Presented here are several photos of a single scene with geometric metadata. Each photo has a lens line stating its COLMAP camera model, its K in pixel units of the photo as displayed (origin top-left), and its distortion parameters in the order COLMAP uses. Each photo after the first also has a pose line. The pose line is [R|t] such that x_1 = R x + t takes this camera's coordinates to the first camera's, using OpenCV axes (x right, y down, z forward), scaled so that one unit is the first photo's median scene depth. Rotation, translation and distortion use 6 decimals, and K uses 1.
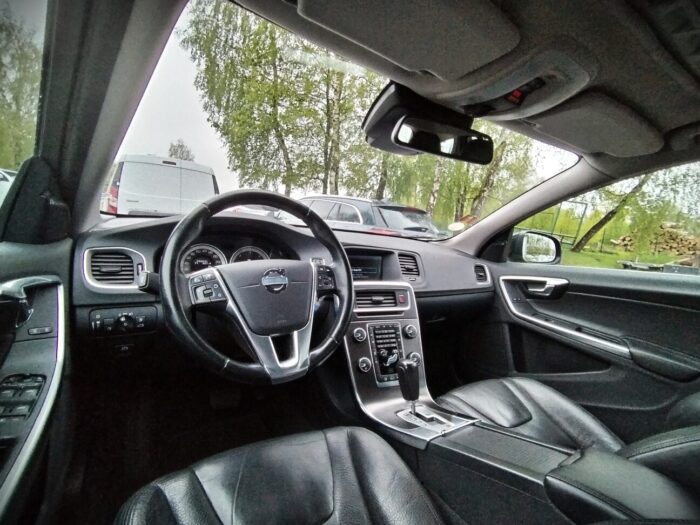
lens RADIAL K [[338.4, 0, 351.0], [0, 338.4, 267.7], [0, 0, 1]] dist [-0.006230, -0.001833]
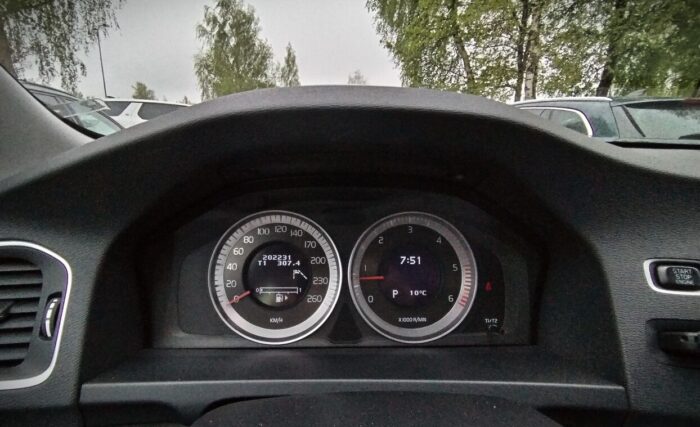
lens RADIAL K [[359.1, 0, 332.9], [0, 359.1, 222.9], [0, 0, 1]] dist [-0.006936, -0.000921]
pose [[0.857946, 0.024830, -0.513140, -0.010397], [0.013435, 0.997405, 0.070726, -0.004870], [0.513565, -0.067573, 0.855386, 0.037408]]
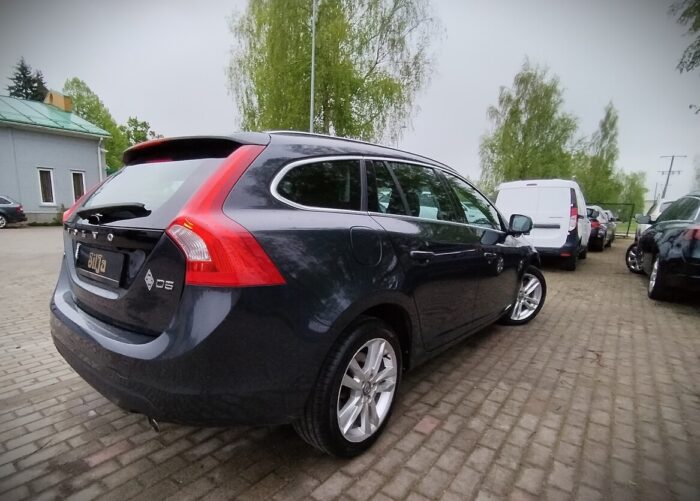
lens RADIAL K [[365.4, 0, 299.2], [0, 365.4, 294.3], [0, 0, 1]] dist [-0.016540, 0.002257]
pose [[0.236583, 0.111356, -0.965209, 0.188447], [-0.109639, 0.990125, 0.087357, 0.022808], [0.965405, 0.085157, 0.246456, -0.051086]]
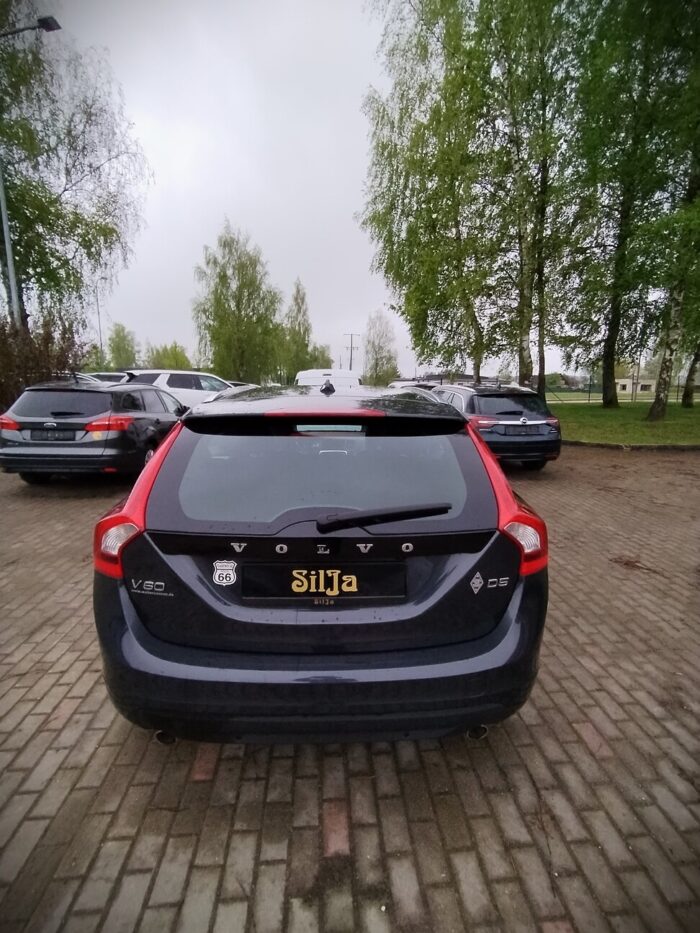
lens RADIAL K [[451.1, 0, 342.2], [0, 451.1, 470.3], [0, 0, 1]] dist [-0.006230, -0.001833]
pose [[0.844148, -0.007240, -0.536062, 0.137164], [0.023190, 0.999466, 0.023019, 0.006345], [0.535609, -0.031863, 0.843865, -0.143920]]
